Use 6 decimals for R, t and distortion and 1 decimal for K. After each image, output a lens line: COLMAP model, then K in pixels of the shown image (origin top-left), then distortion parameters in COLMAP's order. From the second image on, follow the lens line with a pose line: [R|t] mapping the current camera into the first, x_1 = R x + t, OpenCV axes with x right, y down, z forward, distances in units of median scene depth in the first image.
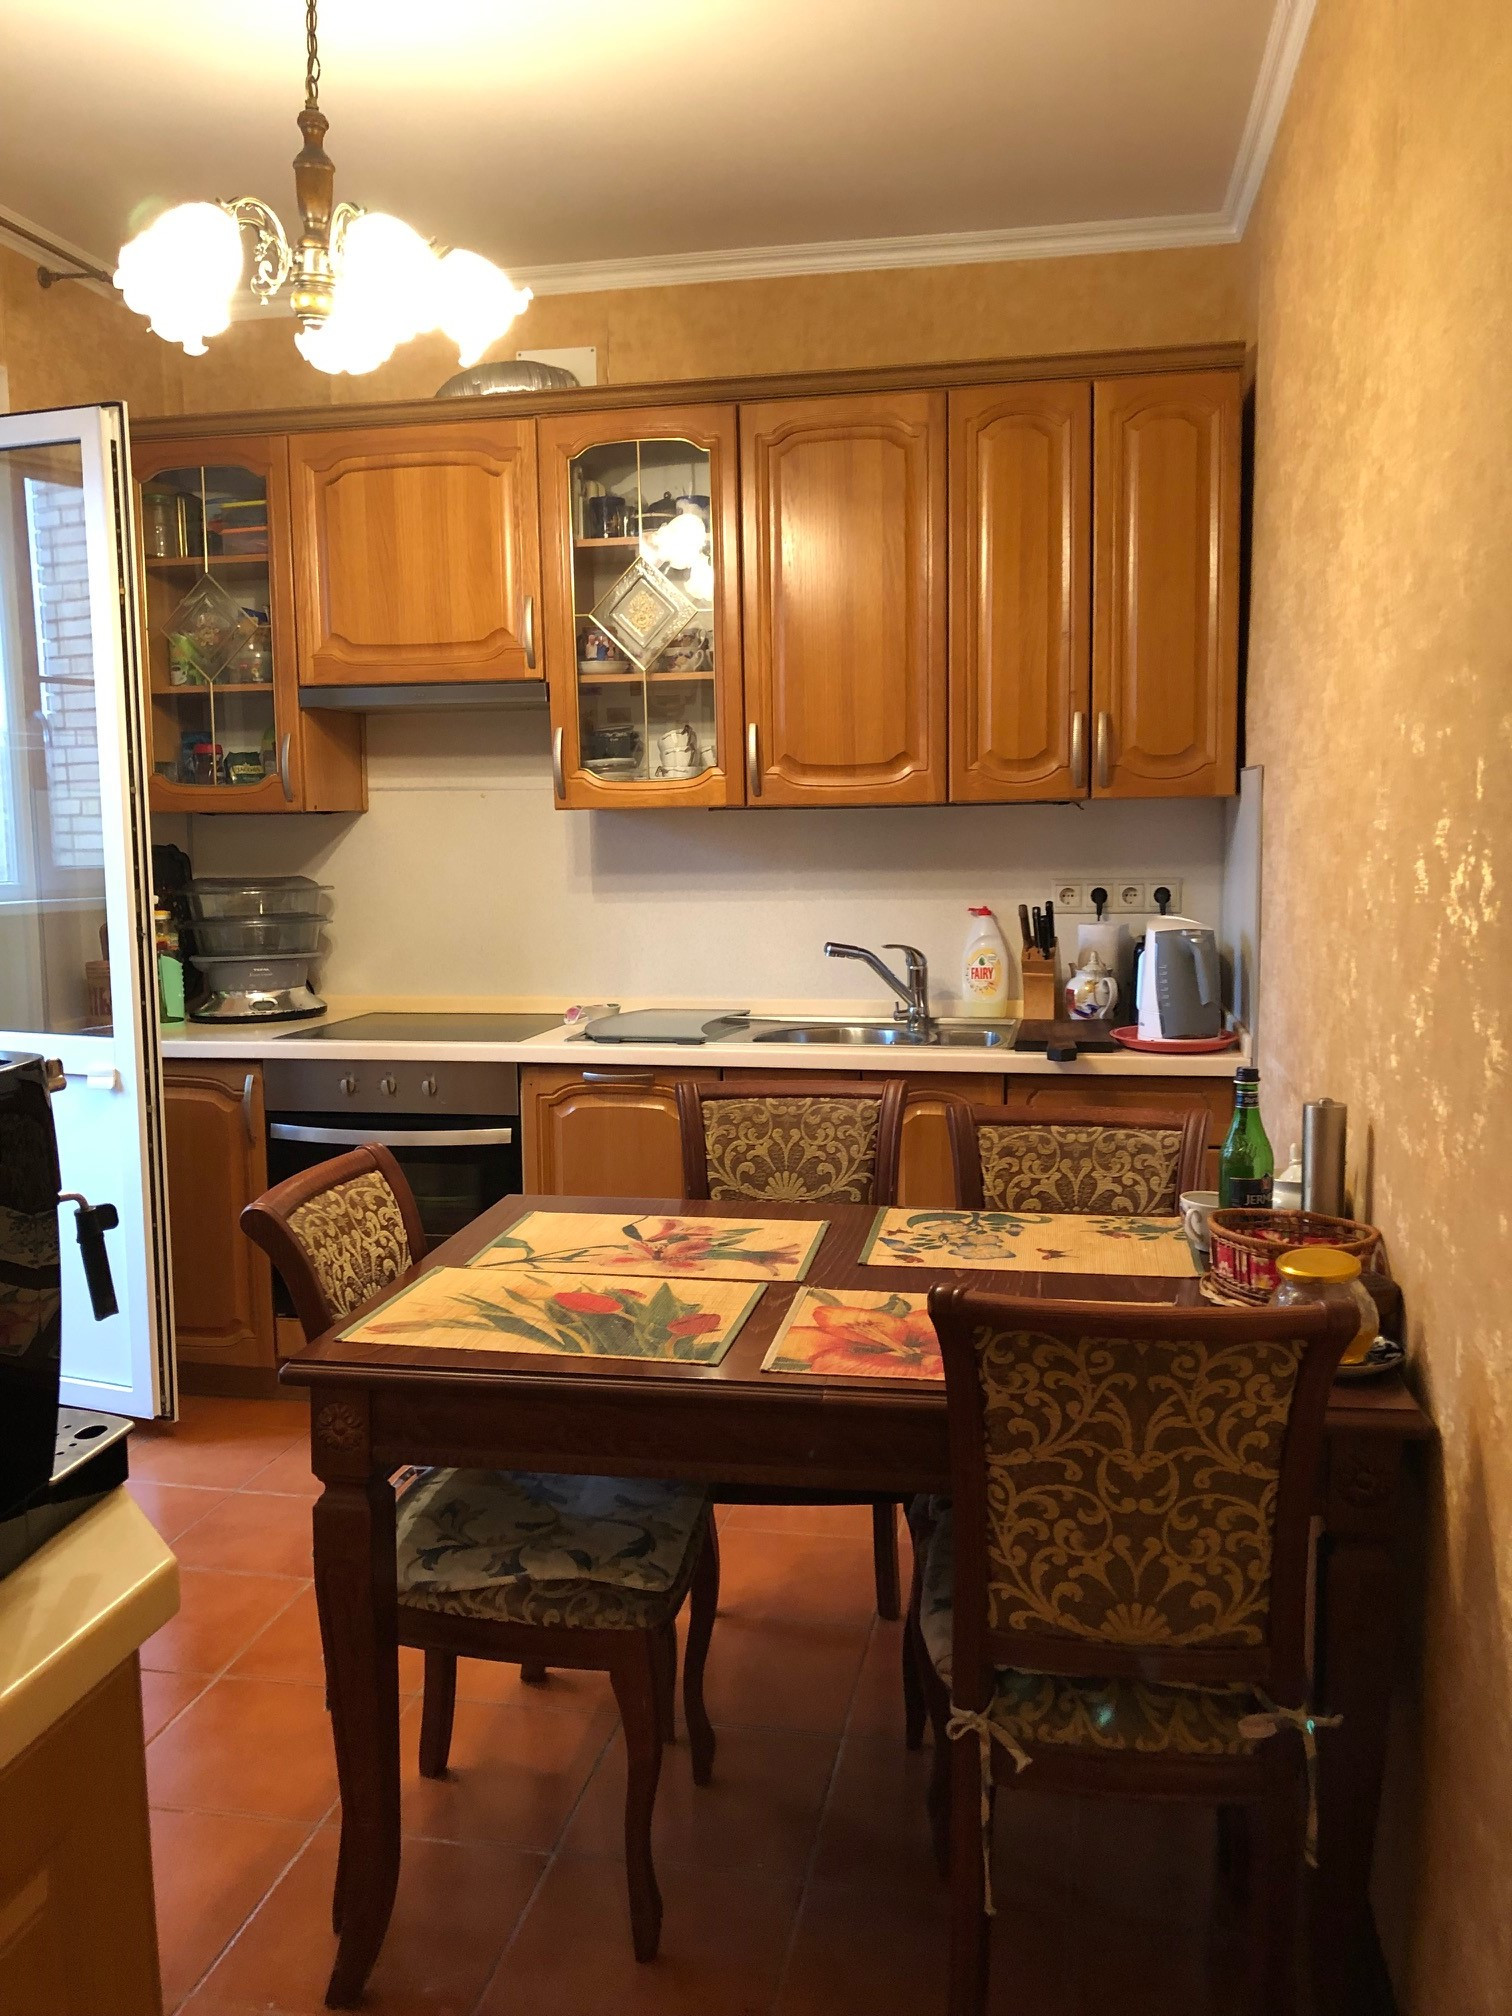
lens RADIAL K [[1643.9, 0, 739.0], [0, 1643.9, 998.6], [0, 0, 1]] dist [0.030649, -0.039115]
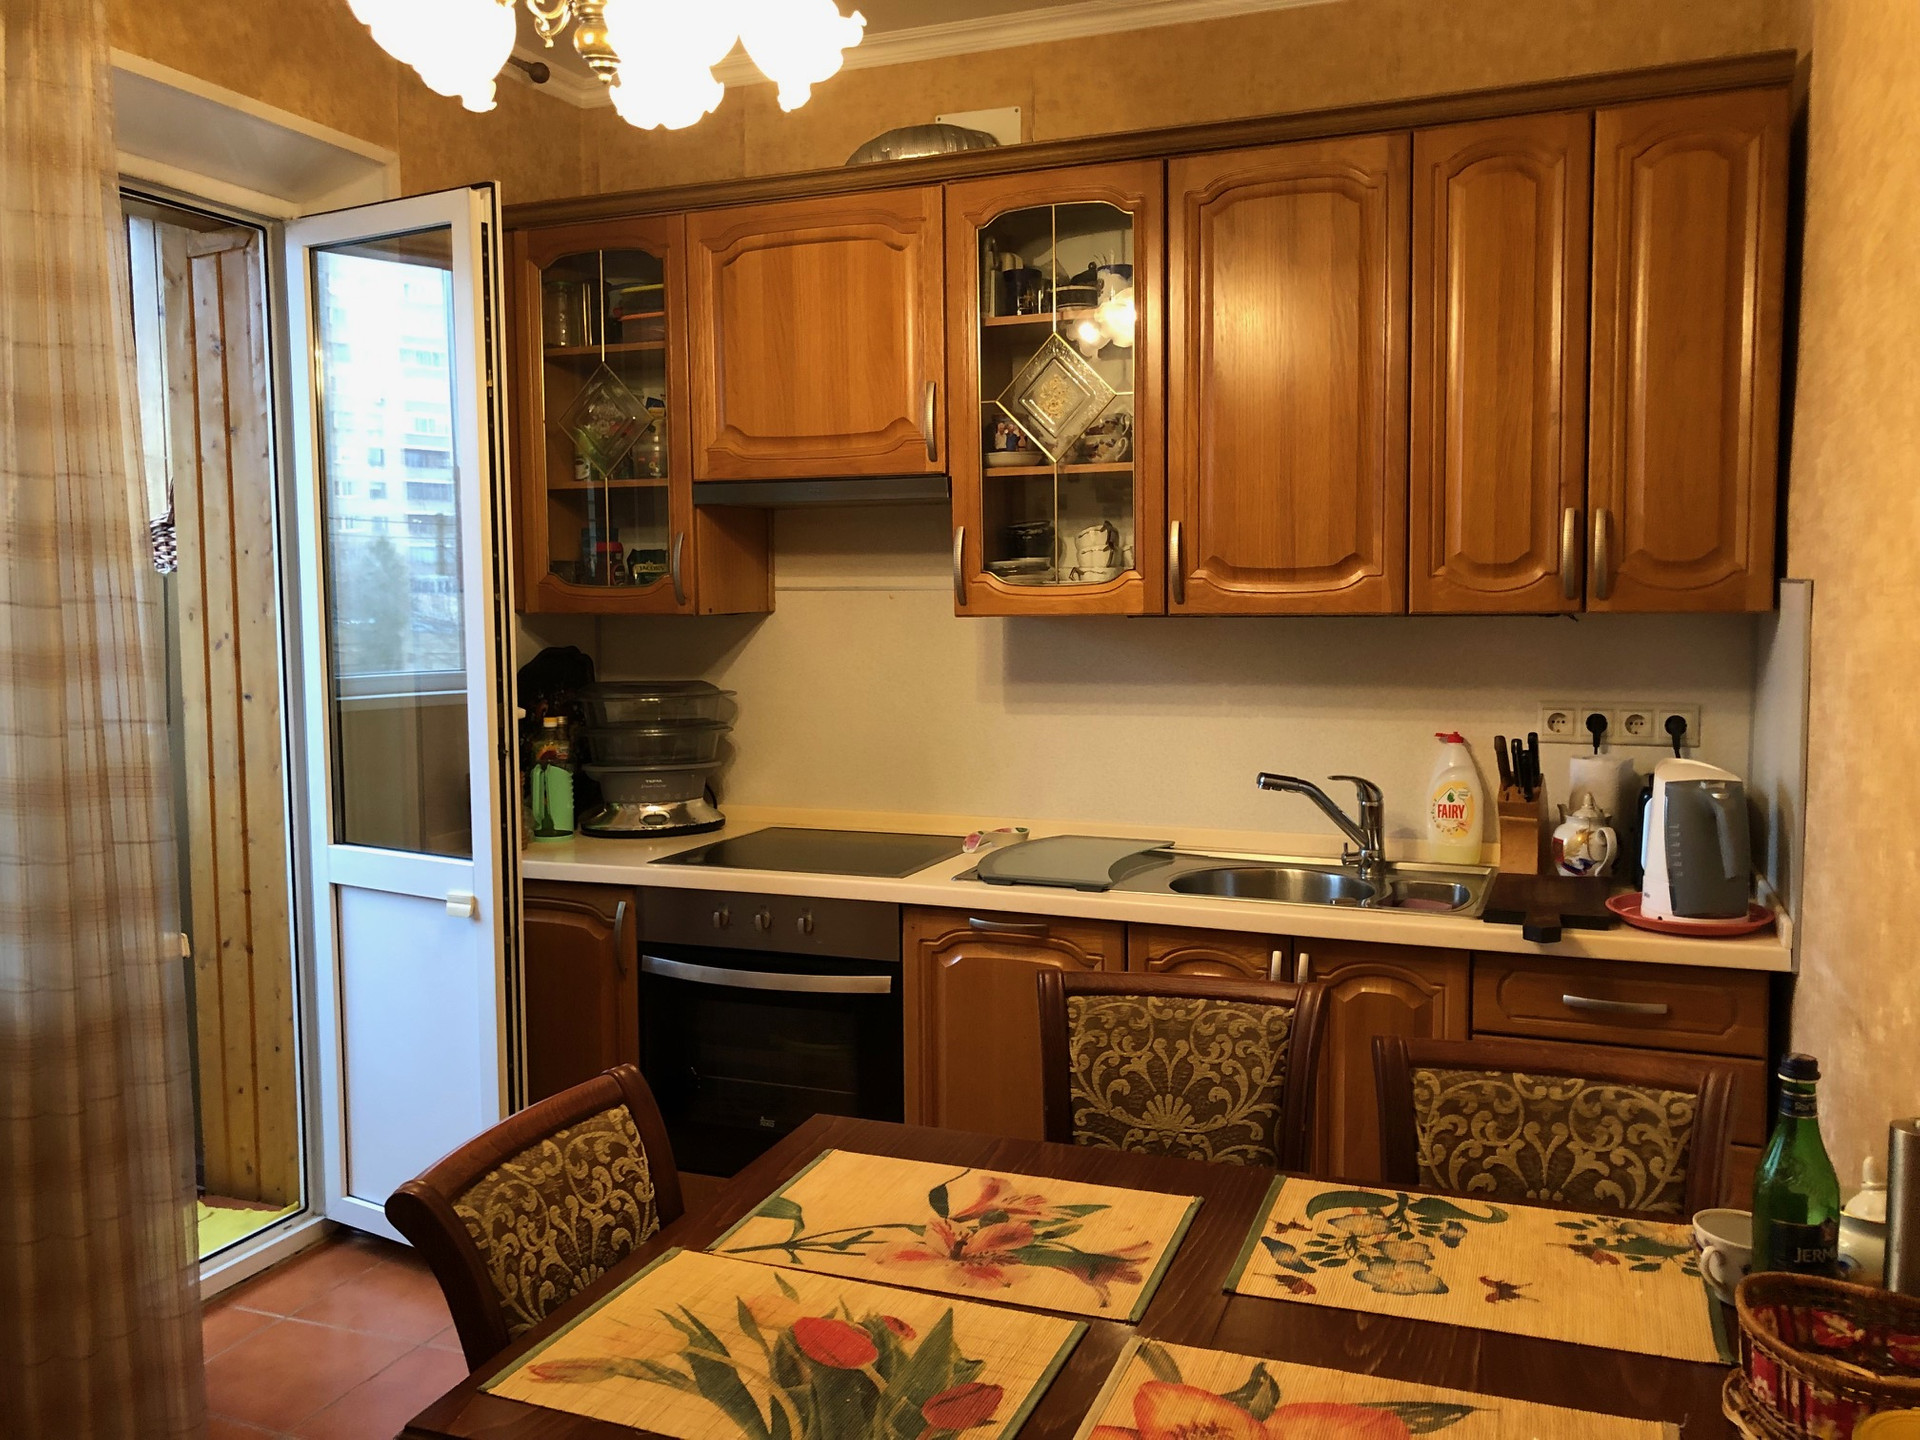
lens RADIAL K [[1565.6, 0, 970.7], [0, 1565.6, 711.3], [0, 0, 1]] dist [0.030649, -0.039115]
pose [[0.985084, 0.019217, -0.170998, 0.057816], [-0.023849, 0.999401, -0.025076, -0.056386], [0.170413, 0.028780, 0.984952, 0.216821]]
